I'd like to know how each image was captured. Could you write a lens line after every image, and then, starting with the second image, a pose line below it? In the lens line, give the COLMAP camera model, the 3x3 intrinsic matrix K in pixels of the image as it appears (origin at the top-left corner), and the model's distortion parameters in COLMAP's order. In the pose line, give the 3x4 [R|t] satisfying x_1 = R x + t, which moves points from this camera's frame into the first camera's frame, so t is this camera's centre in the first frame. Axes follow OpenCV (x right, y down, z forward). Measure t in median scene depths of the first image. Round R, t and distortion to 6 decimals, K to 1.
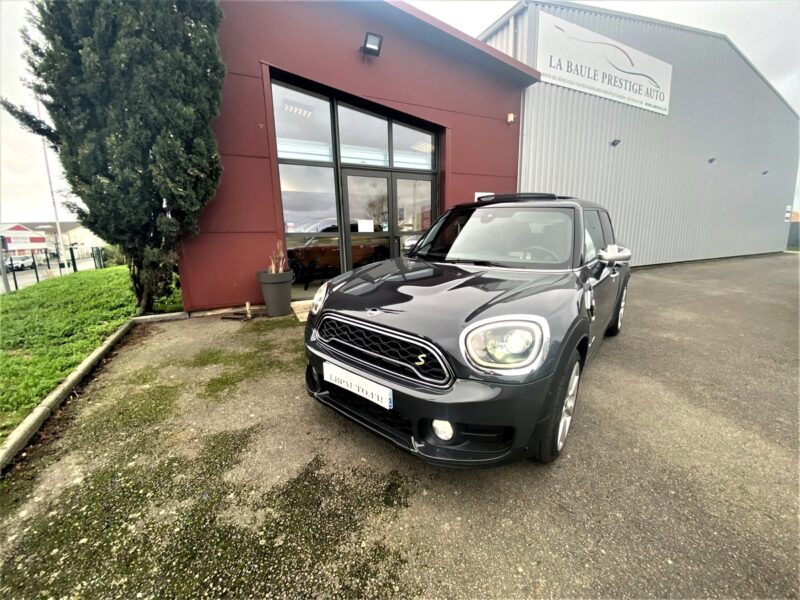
lens RADIAL K [[321.4, 0, 399.5], [0, 321.4, 299.2], [0, 0, 1]] dist [0.011768, -0.016214]
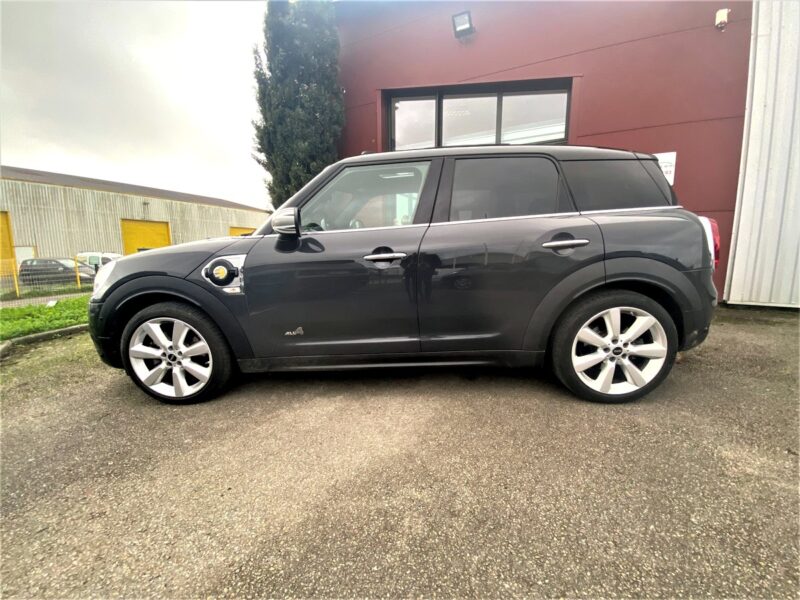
lens RADIAL K [[322.0, 0, 399.8], [0, 322.0, 297.8], [0, 0, 1]] dist [0.011643, -0.016487]
pose [[0.590147, 0.140449, -0.794984, 0.665430], [-0.161611, 0.985370, 0.054114, -0.016907], [0.790954, 0.096543, 0.604211, 0.348610]]
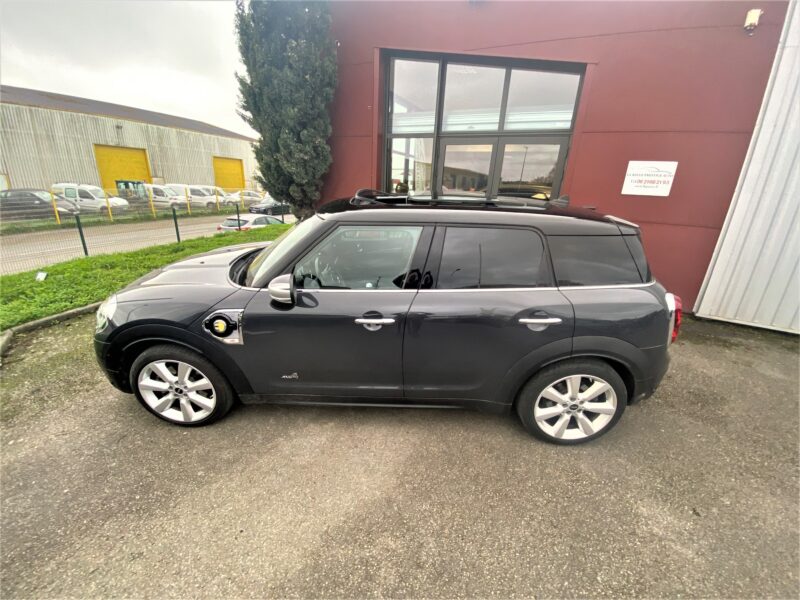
lens RADIAL K [[321.4, 0, 399.5], [0, 321.4, 299.2], [0, 0, 1]] dist [0.011768, -0.016214]
pose [[0.600408, 0.314172, -0.735395, 0.657078], [-0.209501, 0.949273, 0.234499, -0.161489], [0.771764, 0.013271, 0.635770, 0.325889]]
